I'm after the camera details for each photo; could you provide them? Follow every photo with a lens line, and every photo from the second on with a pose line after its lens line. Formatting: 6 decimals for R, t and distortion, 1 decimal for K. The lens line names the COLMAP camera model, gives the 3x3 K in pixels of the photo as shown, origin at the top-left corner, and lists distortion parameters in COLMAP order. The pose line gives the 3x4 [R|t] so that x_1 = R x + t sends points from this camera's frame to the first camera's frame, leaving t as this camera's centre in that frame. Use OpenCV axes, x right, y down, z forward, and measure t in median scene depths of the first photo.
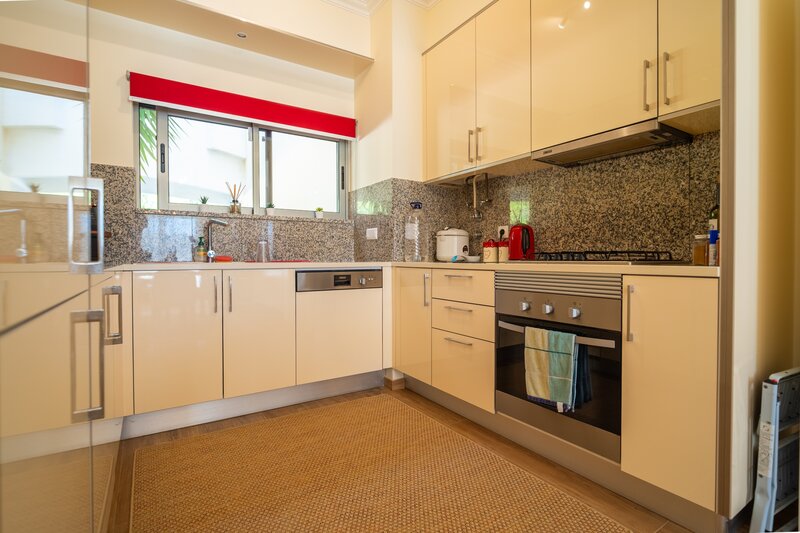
lens RADIAL K [[381.5, 0, 400.2], [0, 381.5, 262.6], [0, 0, 1]] dist [-0.002471, -0.000756]
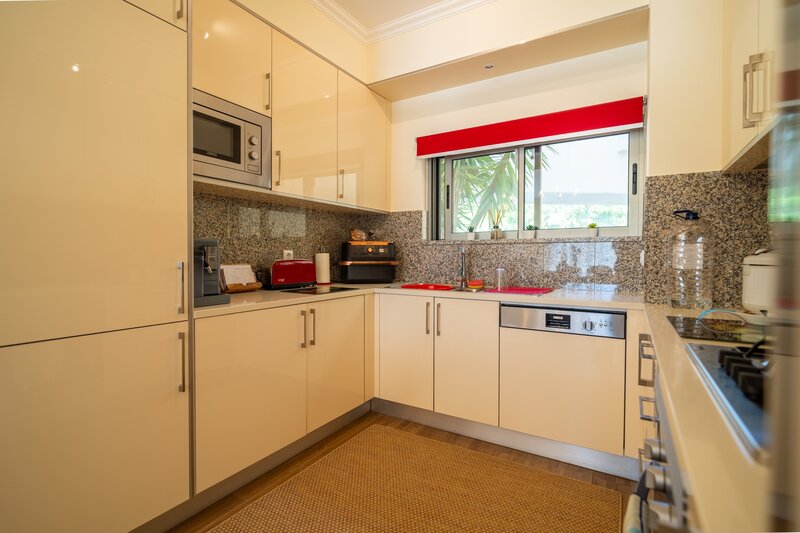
lens RADIAL K [[377.3, 0, 400.7], [0, 377.3, 262.8], [0, 0, 1]] dist [-0.000247, -0.001135]
pose [[0.440165, 0.017423, -0.897748, 0.385727], [-0.016859, 0.999796, 0.011138, -0.073875], [0.897758, 0.010232, 0.440369, 0.330753]]
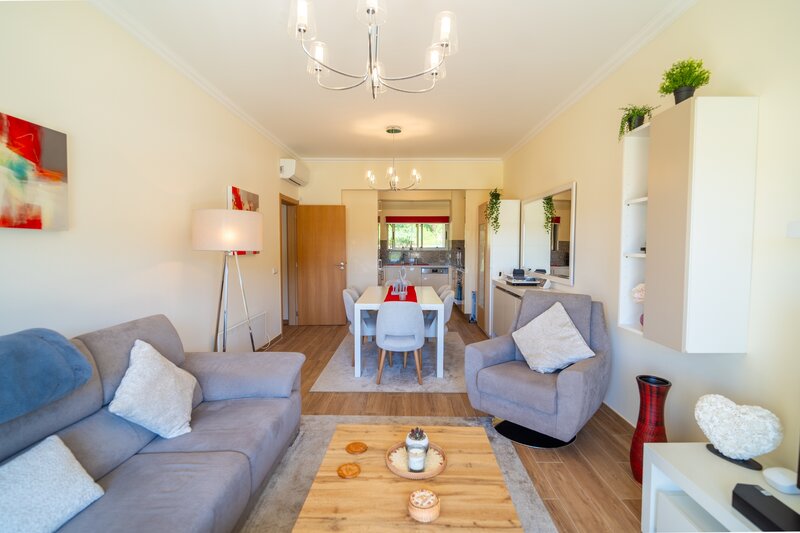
lens RADIAL K [[377.3, 0, 400.7], [0, 377.3, 262.8], [0, 0, 1]] dist [-0.000247, -0.001135]
pose [[0.830422, 0.026092, -0.556523, 1.408424], [-0.009344, 0.999415, 0.032914, -0.129322], [0.557056, -0.022132, 0.830180, -1.906120]]
